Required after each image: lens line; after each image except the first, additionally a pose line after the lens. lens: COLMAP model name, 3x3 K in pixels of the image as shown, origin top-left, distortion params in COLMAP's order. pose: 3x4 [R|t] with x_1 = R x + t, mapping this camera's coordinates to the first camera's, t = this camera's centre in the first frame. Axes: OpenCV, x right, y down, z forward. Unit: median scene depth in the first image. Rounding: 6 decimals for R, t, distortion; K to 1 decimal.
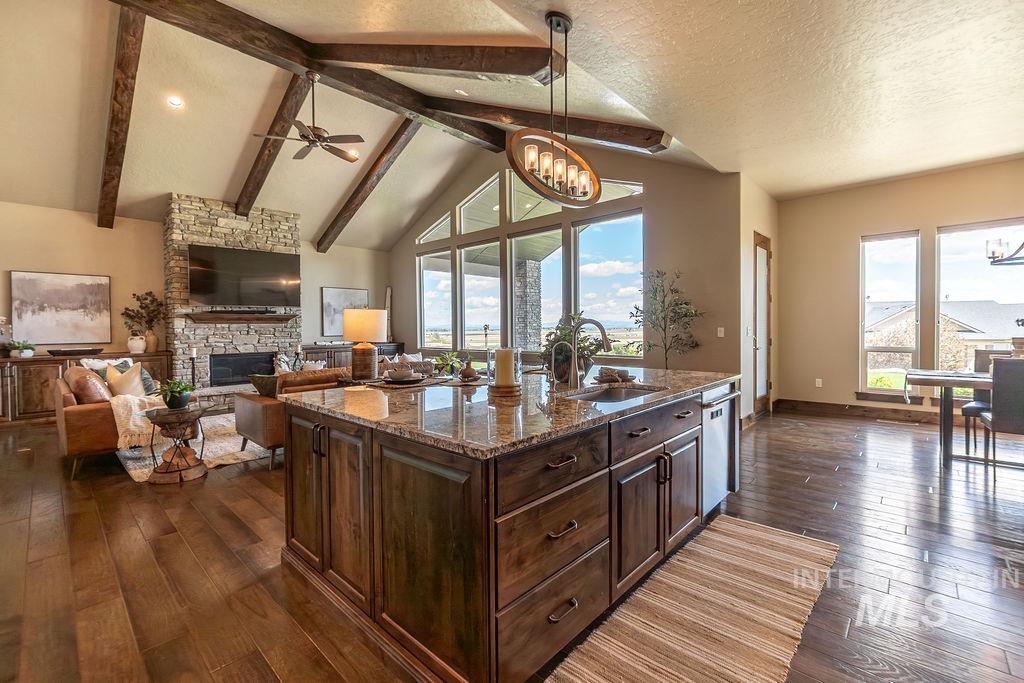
lens RADIAL K [[443.4, 0, 509.4], [0, 443.4, 333.5], [0, 0, 1]] dist [-0.008817, 0.001892]
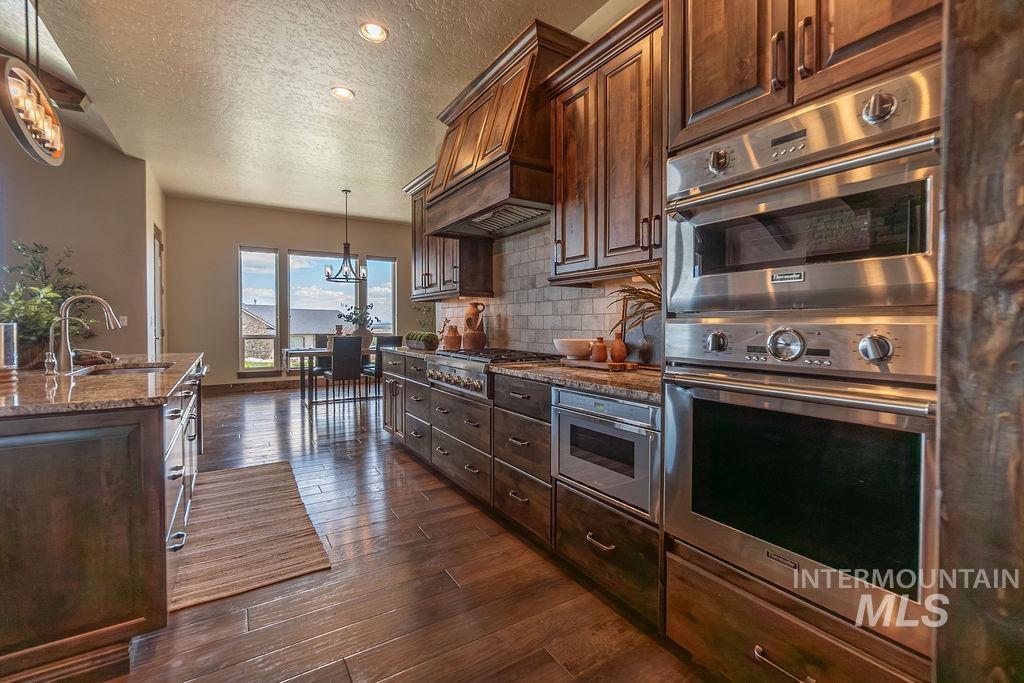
lens RADIAL K [[443.4, 0, 505.4], [0, 443.4, 334.5], [0, 0, 1]] dist [-0.008817, 0.001892]
pose [[0.256211, -0.012515, 0.966540, -0.181630], [0.009222, 0.999902, 0.010502, 0.018421], [-0.966577, 0.006222, 0.256301, -0.030980]]
